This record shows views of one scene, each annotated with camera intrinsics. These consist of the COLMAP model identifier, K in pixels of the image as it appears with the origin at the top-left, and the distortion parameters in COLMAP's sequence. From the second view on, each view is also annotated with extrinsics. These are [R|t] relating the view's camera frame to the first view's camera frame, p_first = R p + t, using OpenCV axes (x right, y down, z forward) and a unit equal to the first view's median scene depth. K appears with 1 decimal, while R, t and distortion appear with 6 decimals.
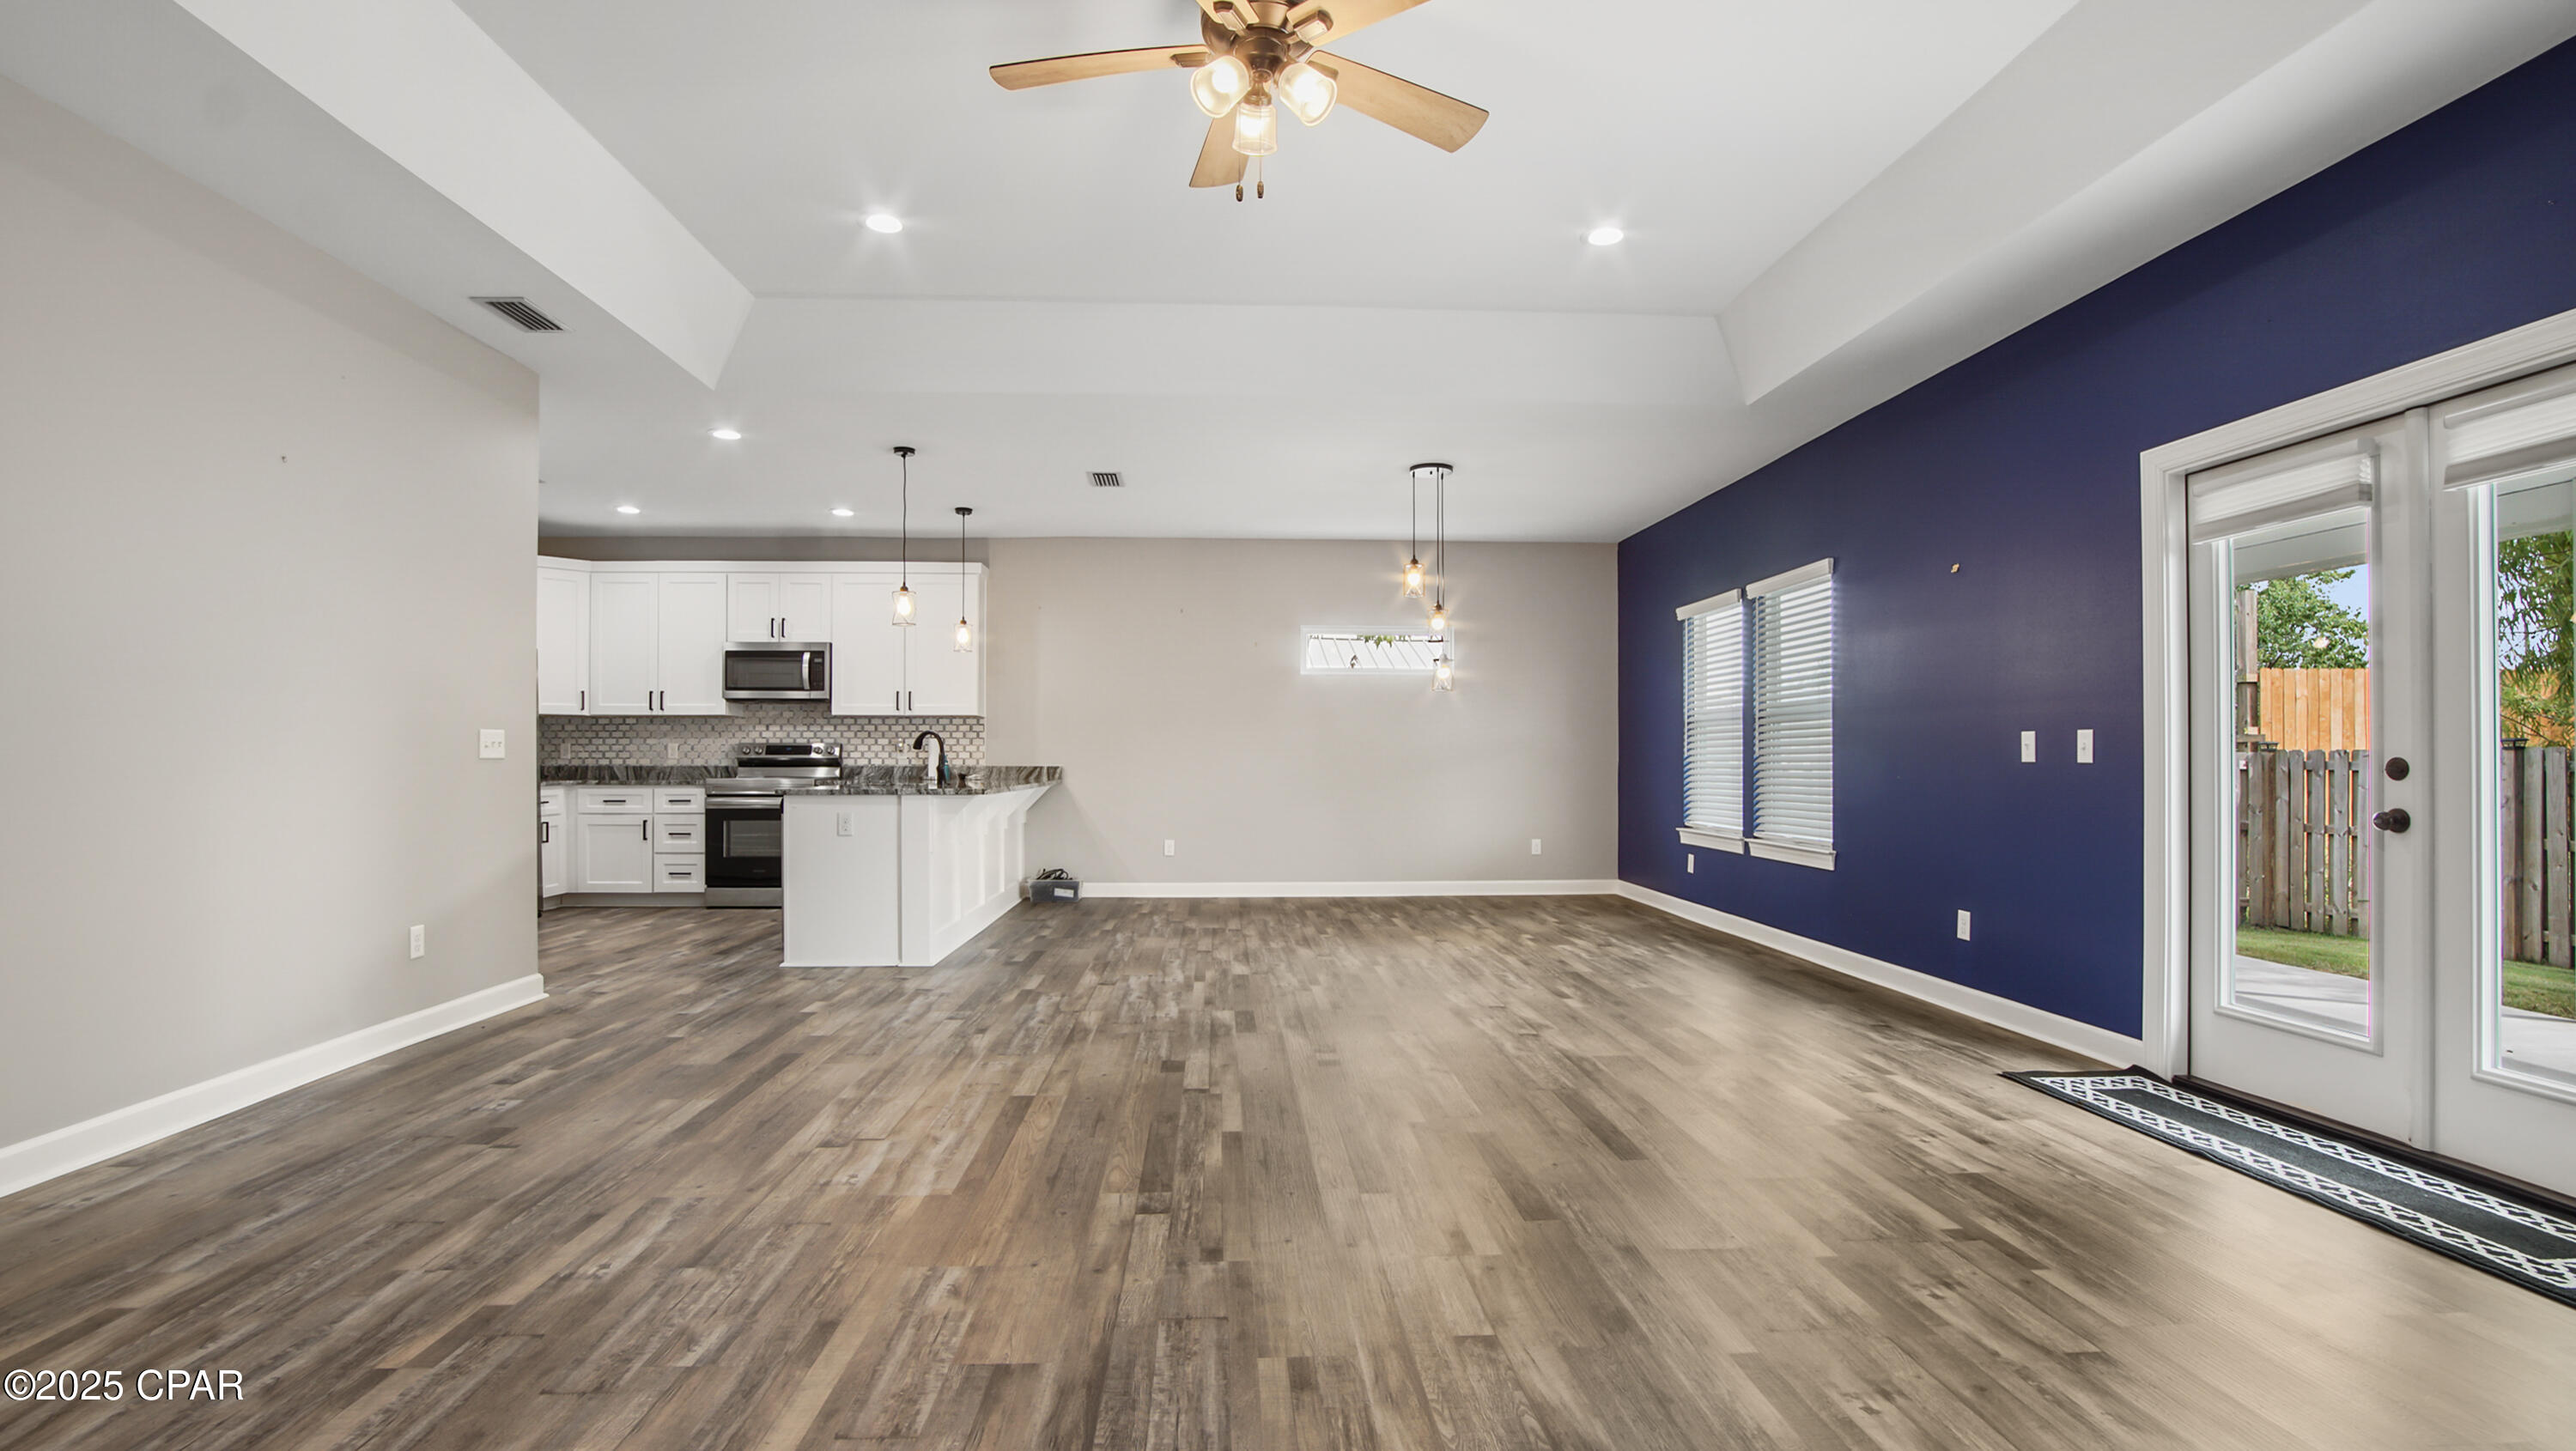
lens RADIAL K [[1161.7, 0, 1267.1], [0, 1161.7, 753.8], [0, 0, 1]] dist [-0.033359, 0.000083]
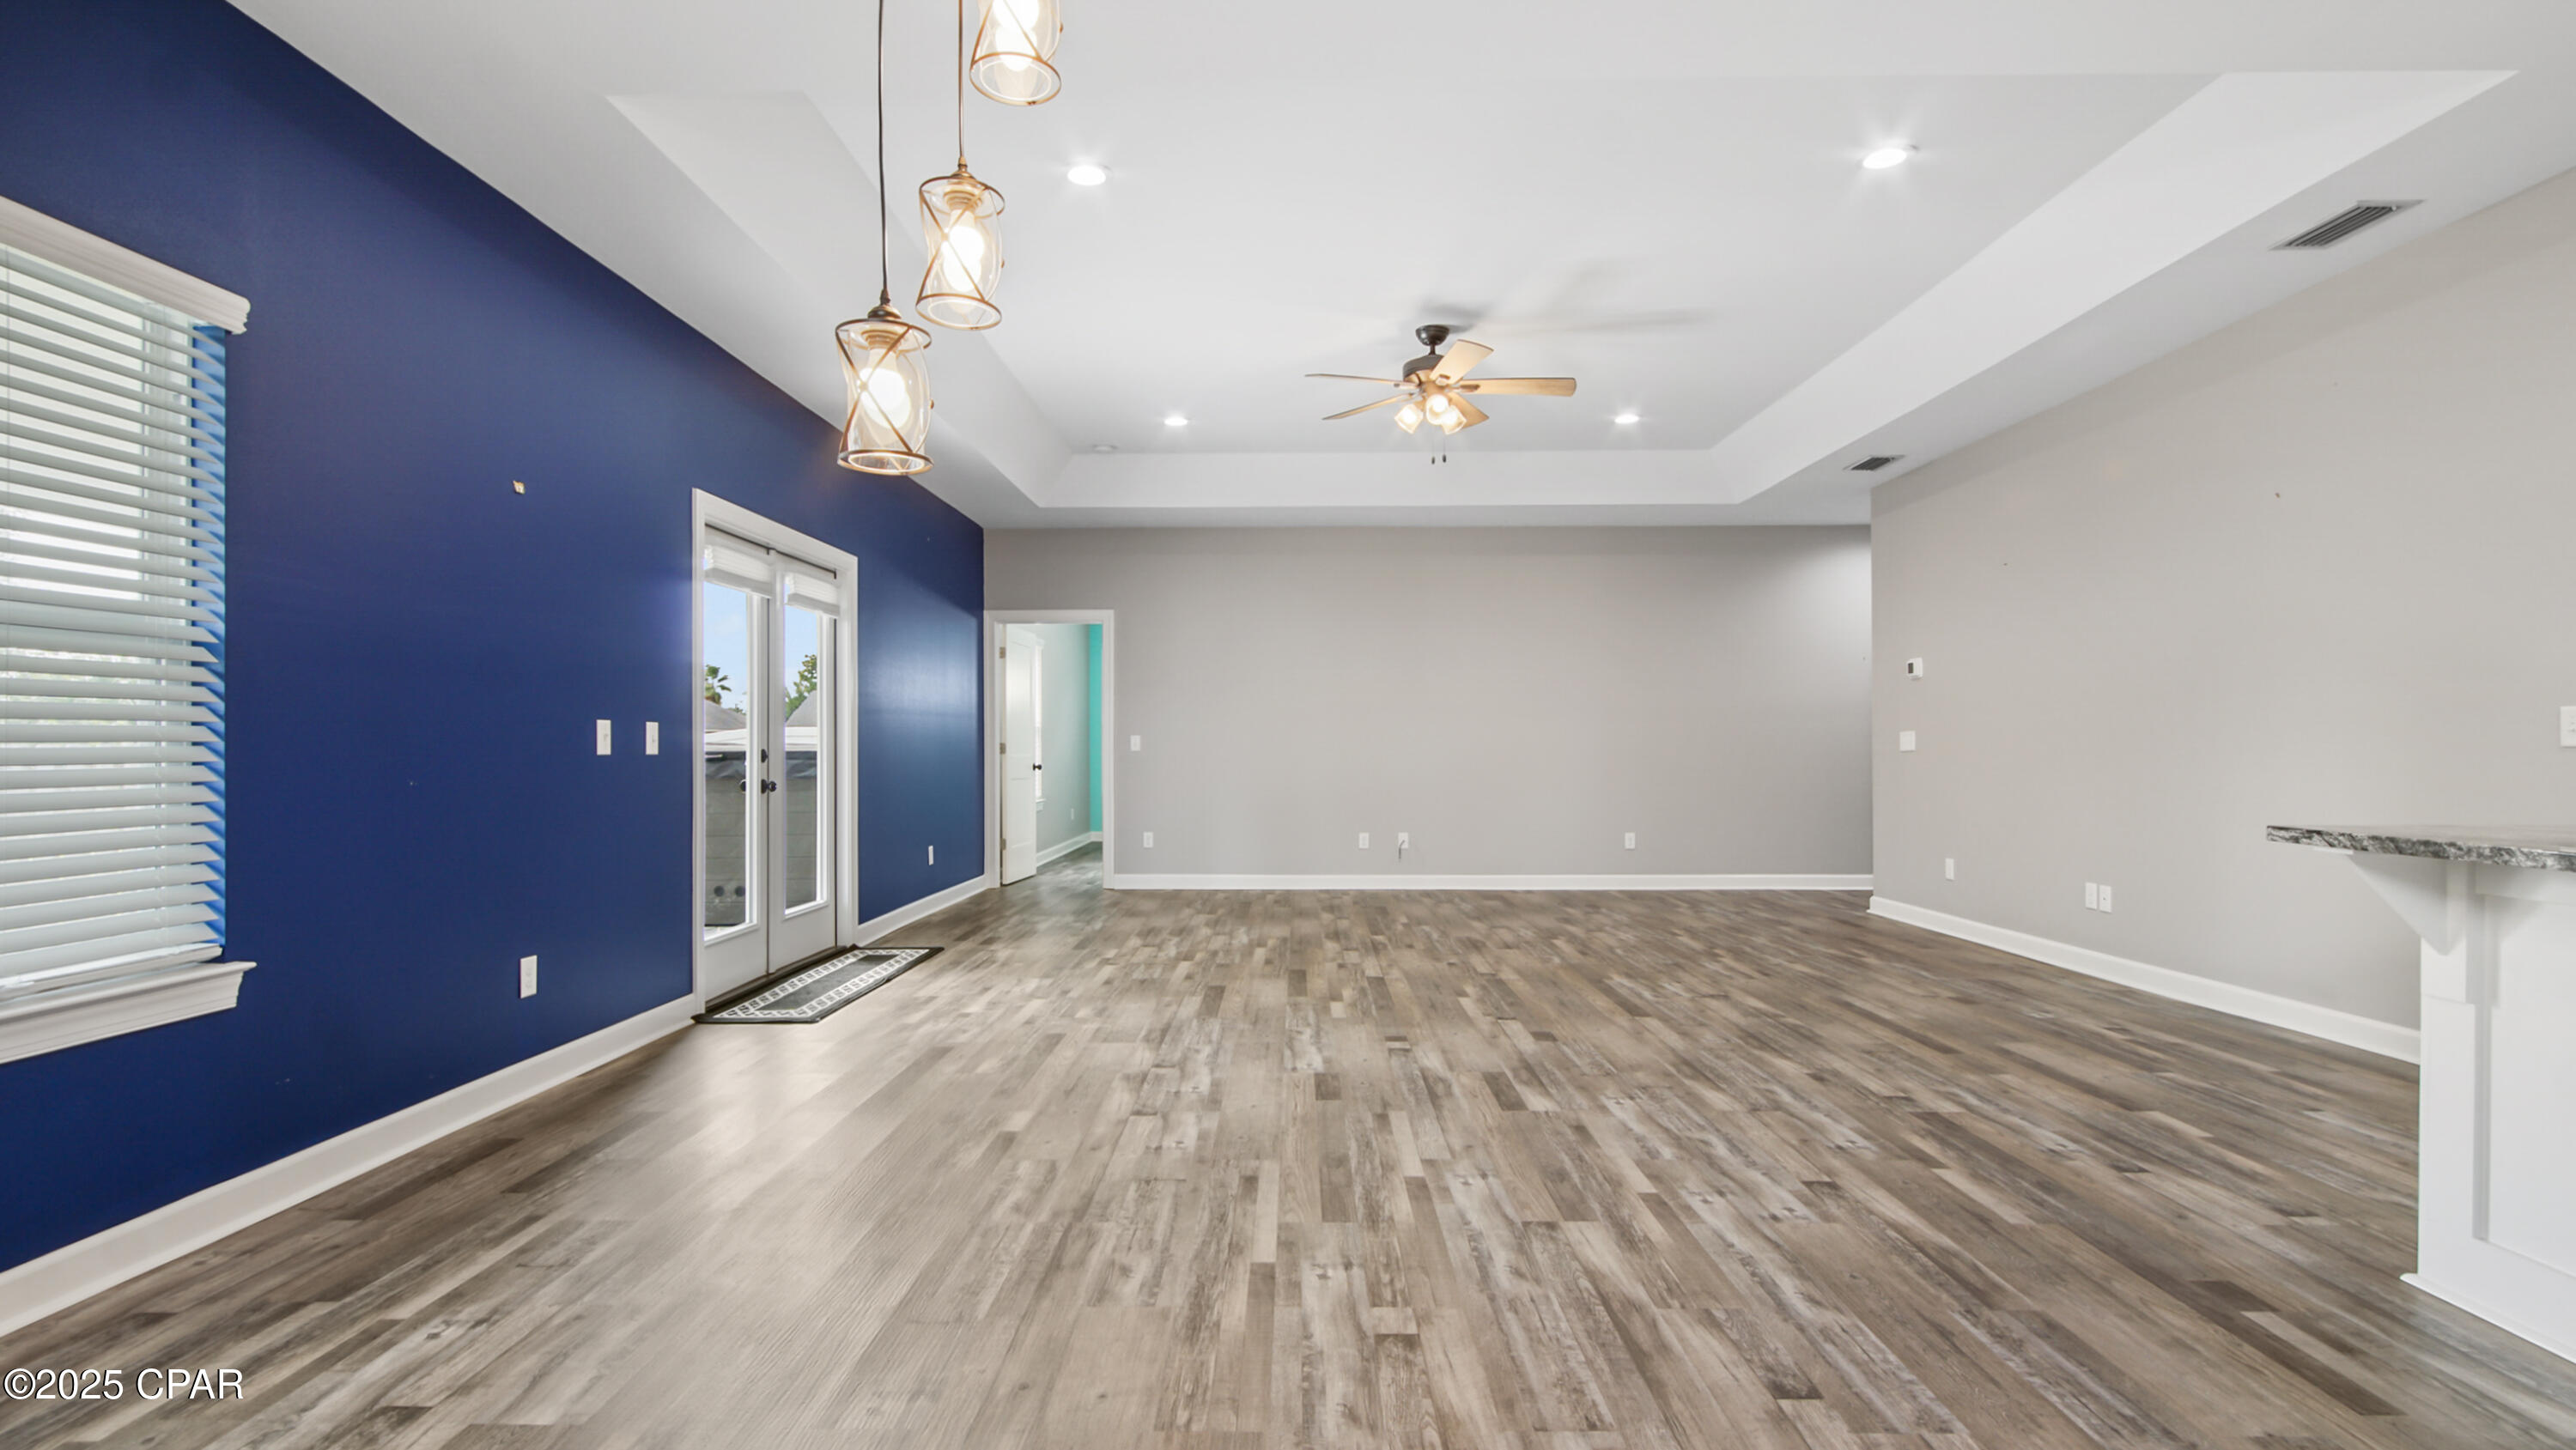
lens RADIAL K [[1198.8, 0, 1258.9], [0, 1198.8, 740.3], [0, 0, 1]] dist [0.000732, 0.000126]
pose [[-0.997231, 0.002426, 0.074333, 0.078430], [0.001690, 0.999949, -0.009959, 0.005607], [-0.074353, -0.009806, -0.997184, 1.699873]]
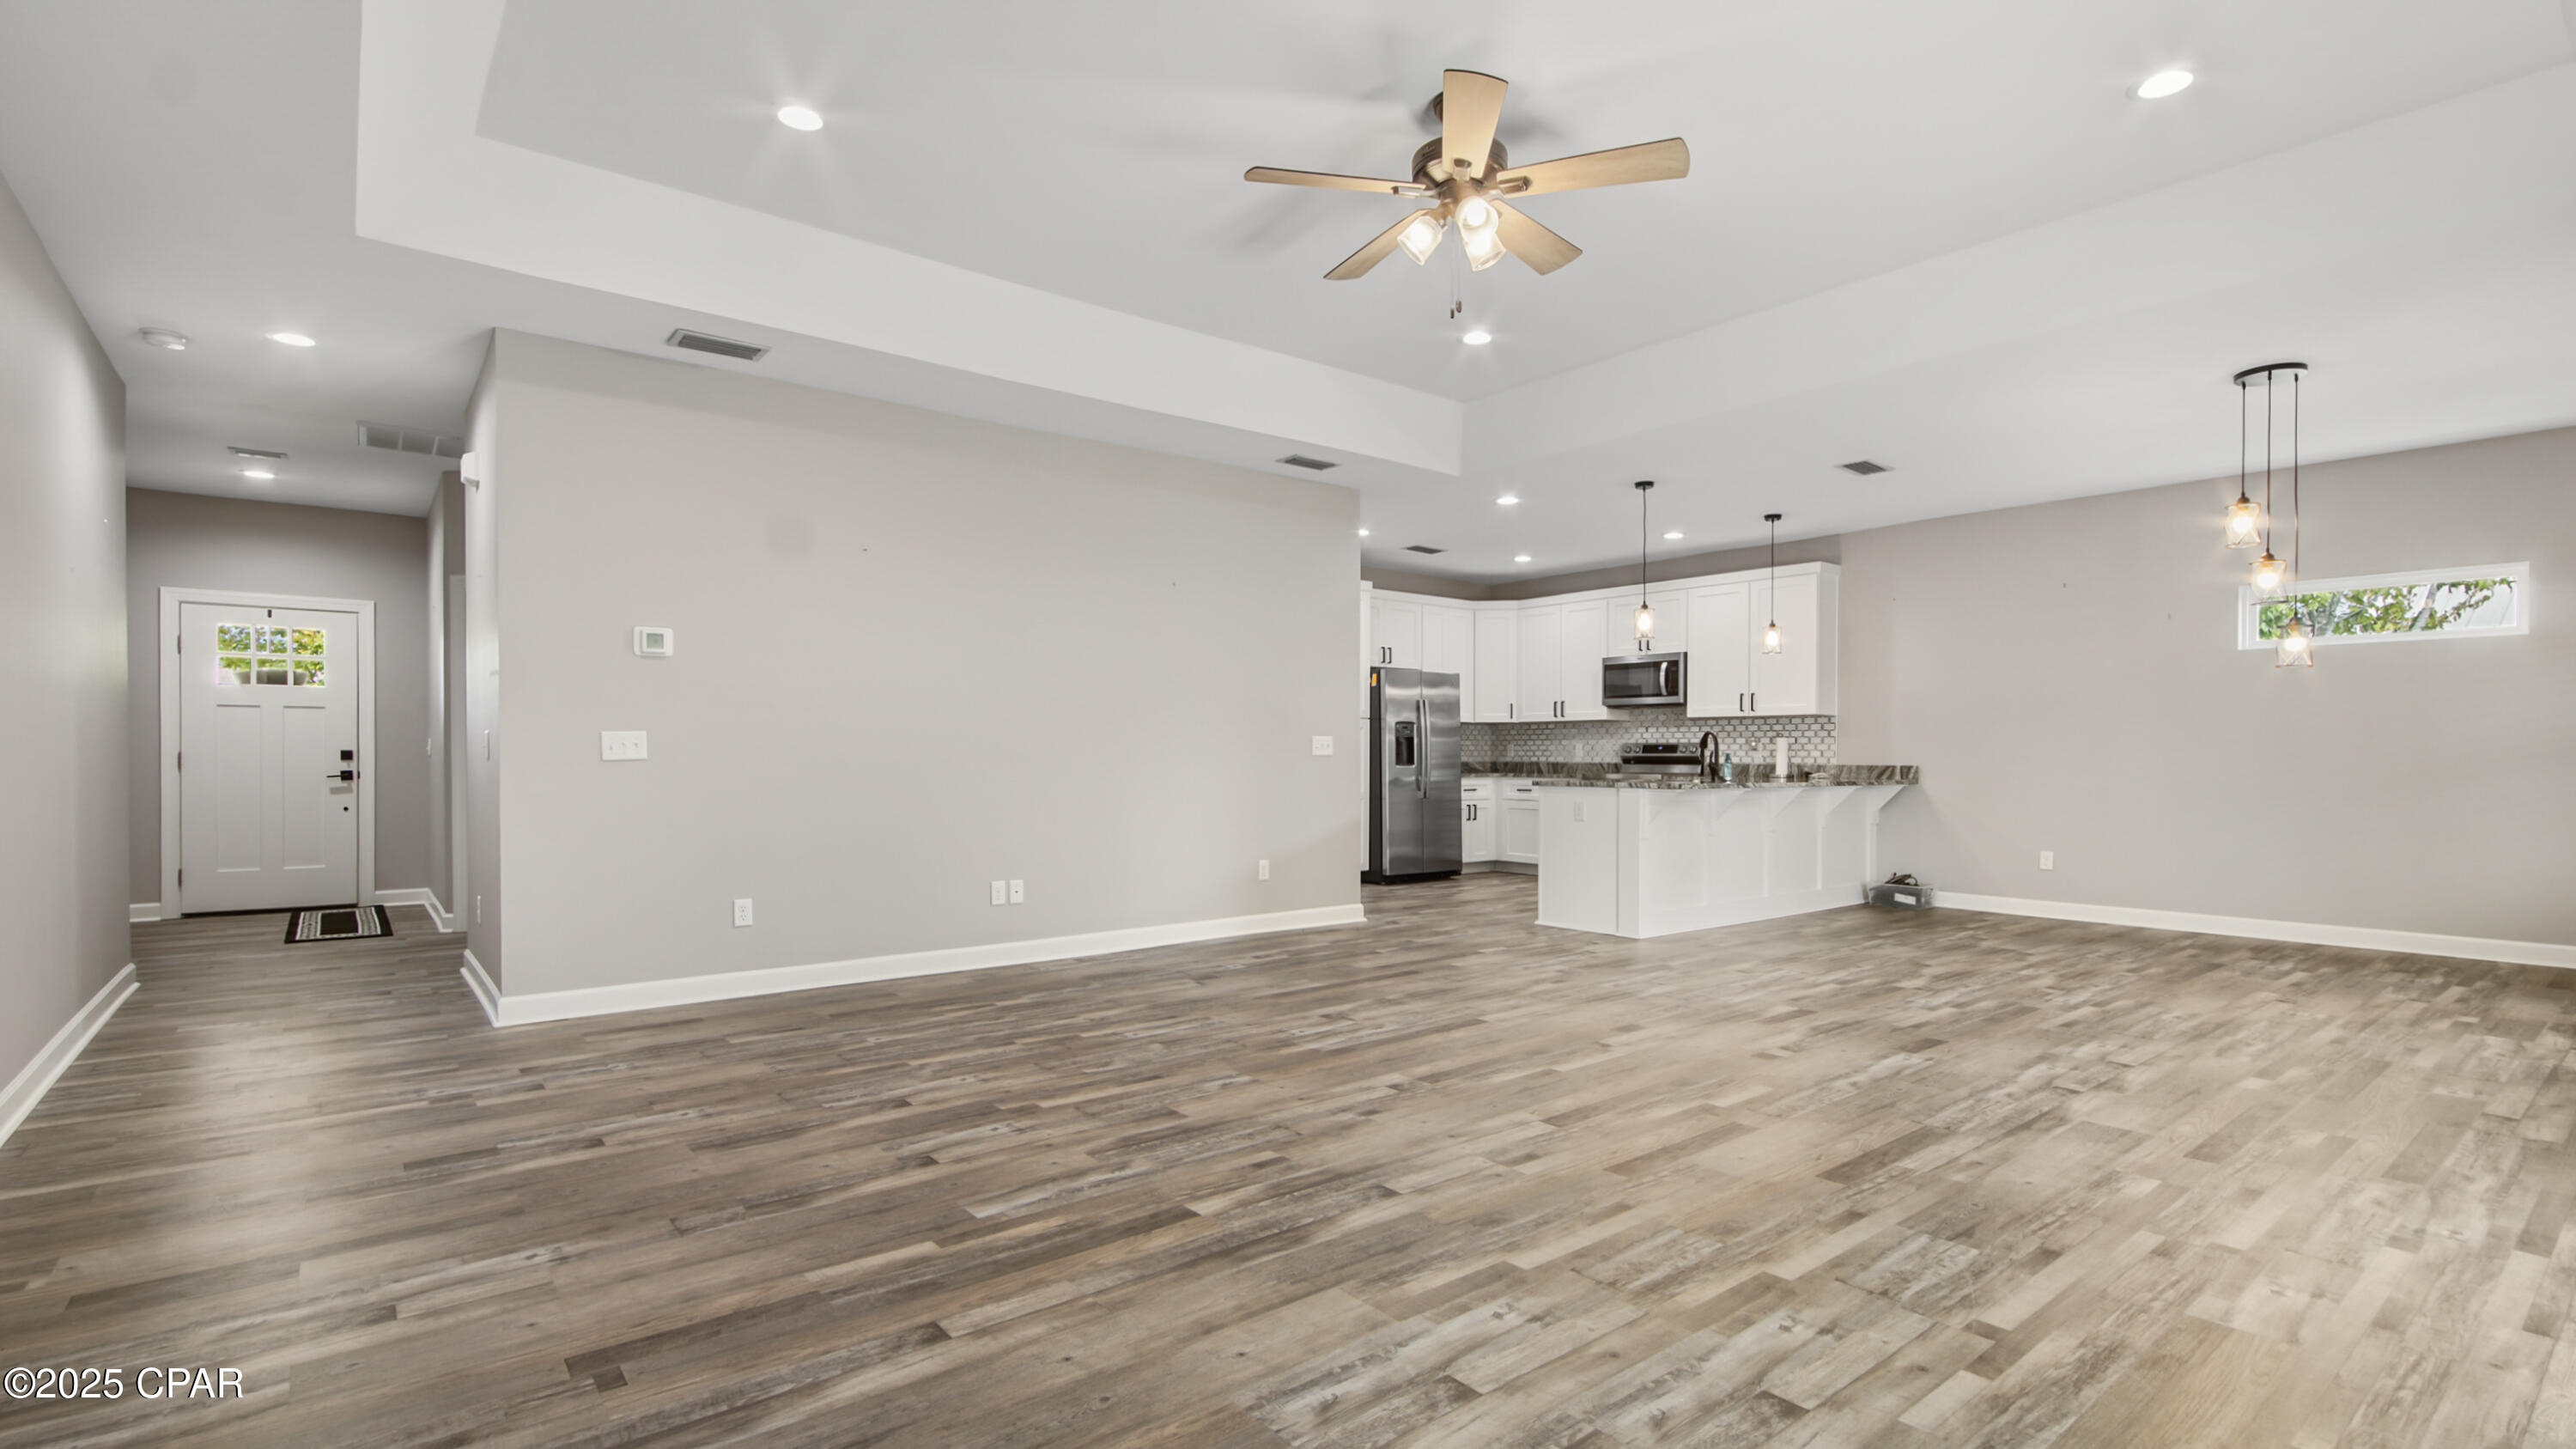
lens RADIAL K [[1169.6, 0, 1283.5], [0, 1169.6, 771.0], [0, 0, 1]] dist [-0.001338, -0.000077]
pose [[0.591134, 0.012596, -0.806475, 0.509598], [0.000367, 0.999874, 0.015886, -0.000177], [0.806573, -0.009687, 0.591055, 0.043838]]
